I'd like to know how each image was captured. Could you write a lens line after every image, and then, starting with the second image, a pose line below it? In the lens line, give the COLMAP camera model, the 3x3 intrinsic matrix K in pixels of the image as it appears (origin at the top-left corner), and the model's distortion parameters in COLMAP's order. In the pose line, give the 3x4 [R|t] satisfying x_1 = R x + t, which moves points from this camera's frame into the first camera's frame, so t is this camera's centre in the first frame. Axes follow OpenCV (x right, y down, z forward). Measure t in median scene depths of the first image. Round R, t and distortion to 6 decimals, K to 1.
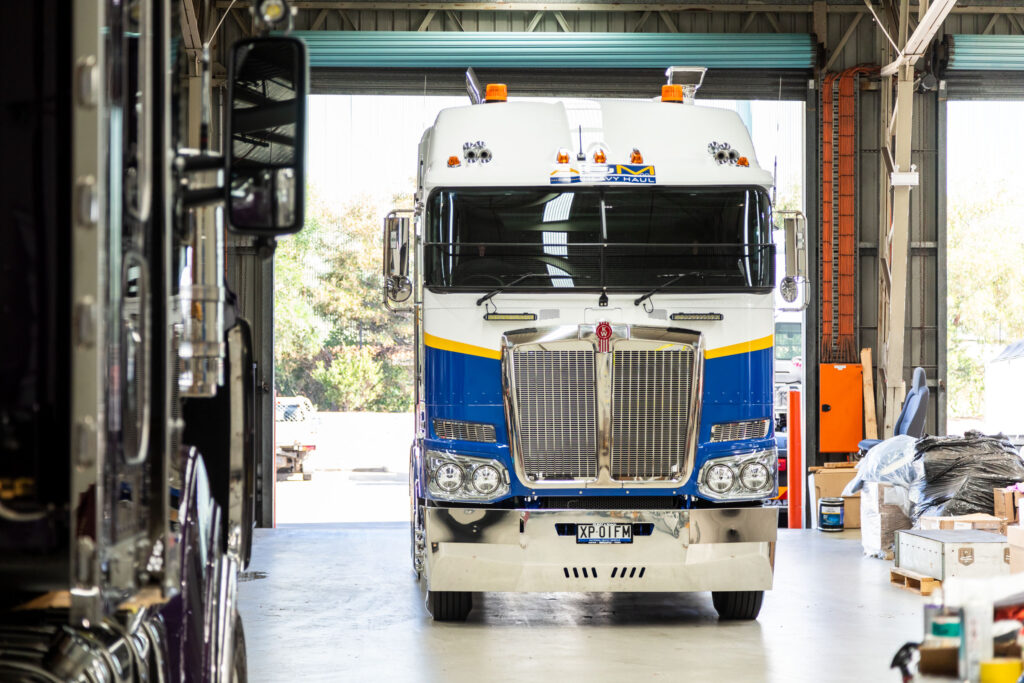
lens RADIAL K [[2596.2, 0, 512.0], [0, 2596.2, 341.5], [0, 0, 1]] dist [-0.014722, 0.236702]
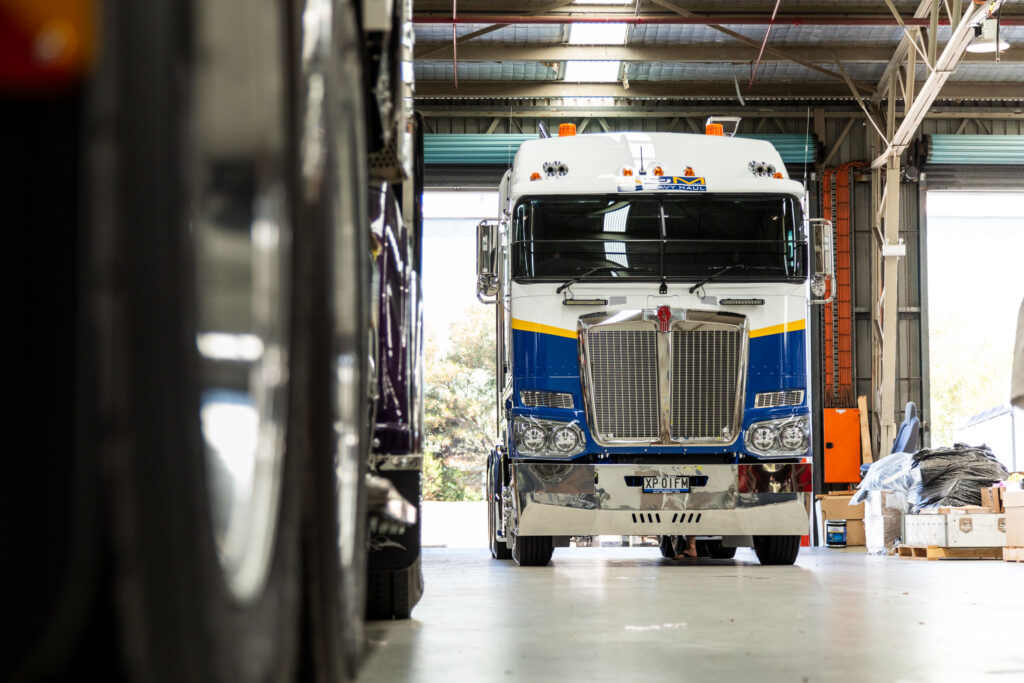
lens RADIAL K [[2144.2, 0, 512.0], [0, 2144.2, 341.5], [0, 0, 1]] dist [-0.001697, 0.038678]
pose [[0.999937, -0.004781, -0.010169, -0.021005], [0.004067, 0.997601, -0.069107, 0.066001], [0.010474, 0.069061, 0.997557, 0.019984]]
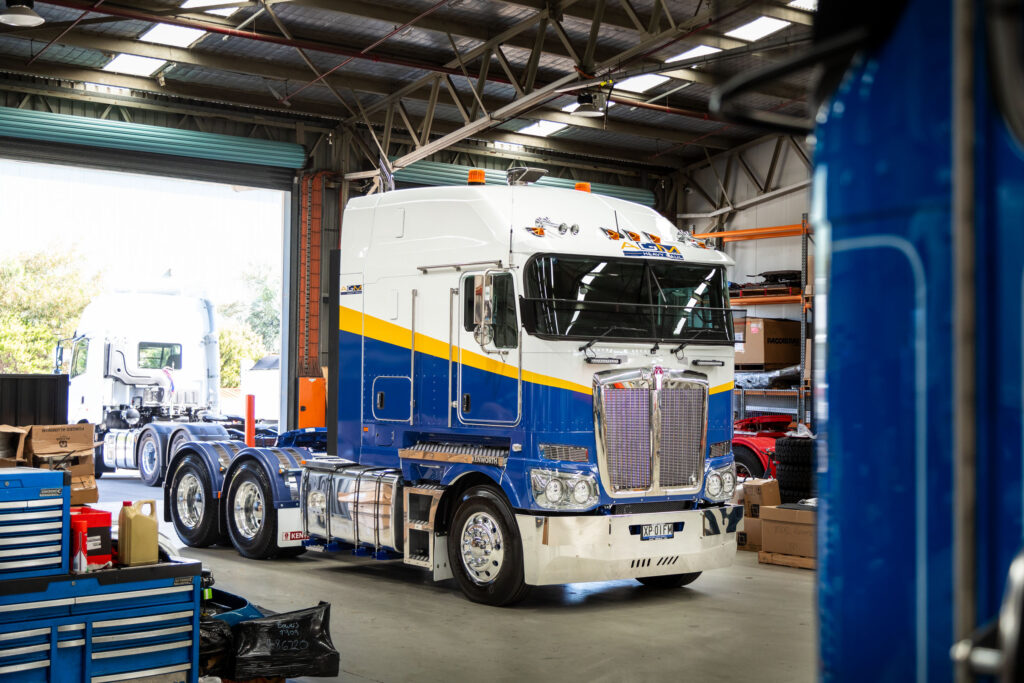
lens RADIAL K [[1512.0, 0, 524.0], [0, 1512.0, 338.7], [0, 0, 1]] dist [0.052662, -0.051634]
pose [[0.802123, 0.027542, 0.596523, -0.403364], [-0.026109, 0.999598, -0.011044, -0.009641], [-0.596588, -0.006716, 0.802520, 0.382198]]
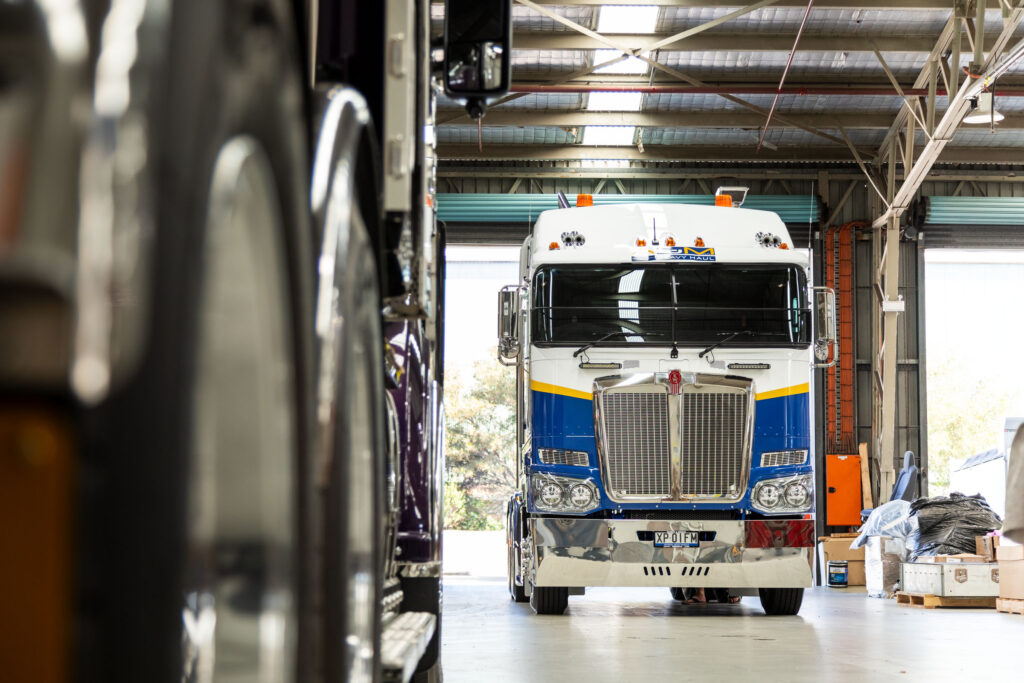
lens RADIAL K [[2017.2, 0, 512.0], [0, 2017.2, 341.5], [0, 0, 1]] dist [0.054510, -0.468560]
pose [[0.999788, 0.000882, -0.020558, -0.020231], [-0.002600, 0.996491, -0.083656, 0.052571], [0.020412, 0.083692, 0.996283, 0.022490]]
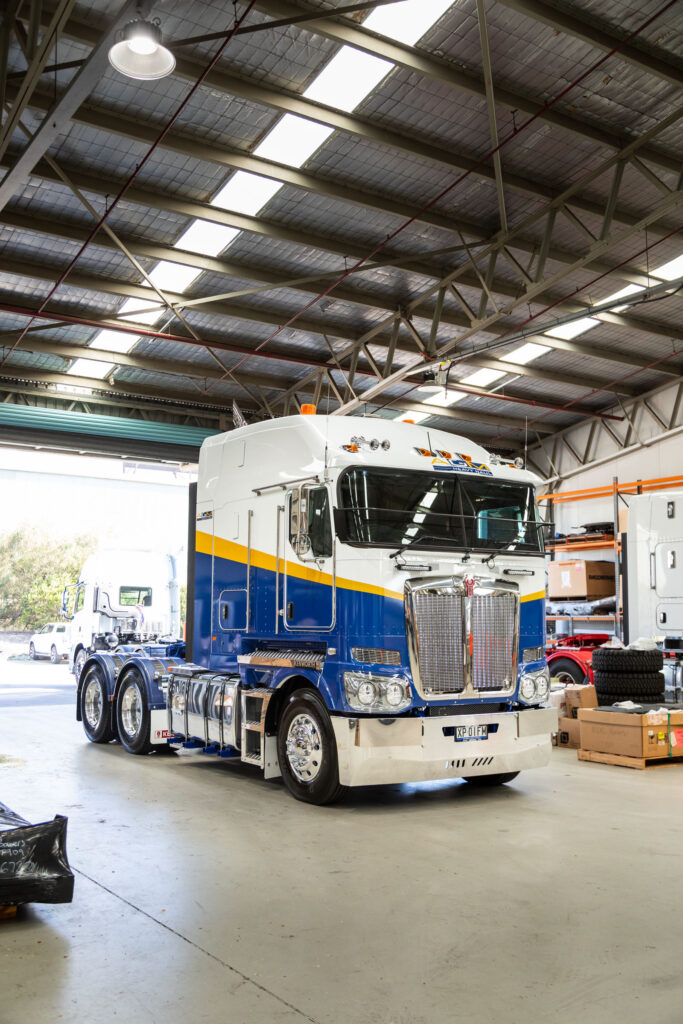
lens RADIAL K [[986.8, 0, 341.5], [0, 986.8, 512.0], [0, 0, 1]] dist [0.010052, -0.000559]
pose [[0.855262, 0.064327, 0.514187, -0.250829], [-0.017428, 0.995275, -0.095524, 0.009228], [-0.517902, 0.072737, 0.852342, 0.515421]]
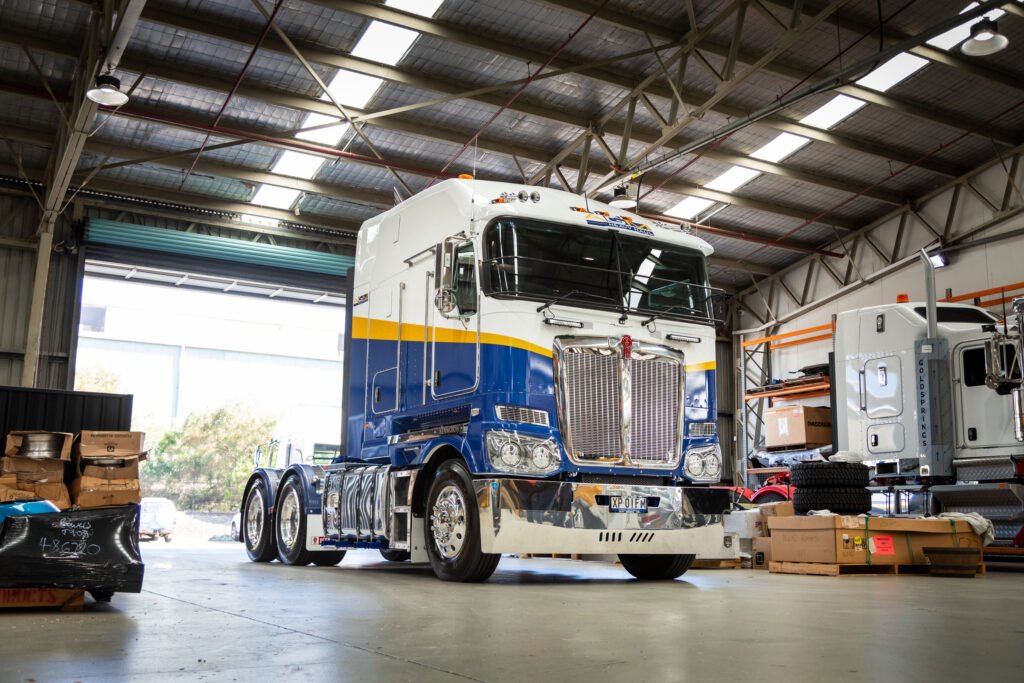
lens RADIAL K [[1038.8, 0, 515.7], [0, 1038.8, 340.8], [0, 0, 1]] dist [0.021056, -0.012980]
pose [[0.883362, 0.095538, 0.458851, -0.211594], [-0.022115, 0.986410, -0.162808, 0.068329], [-0.468169, 0.133671, 0.873470, 0.508164]]
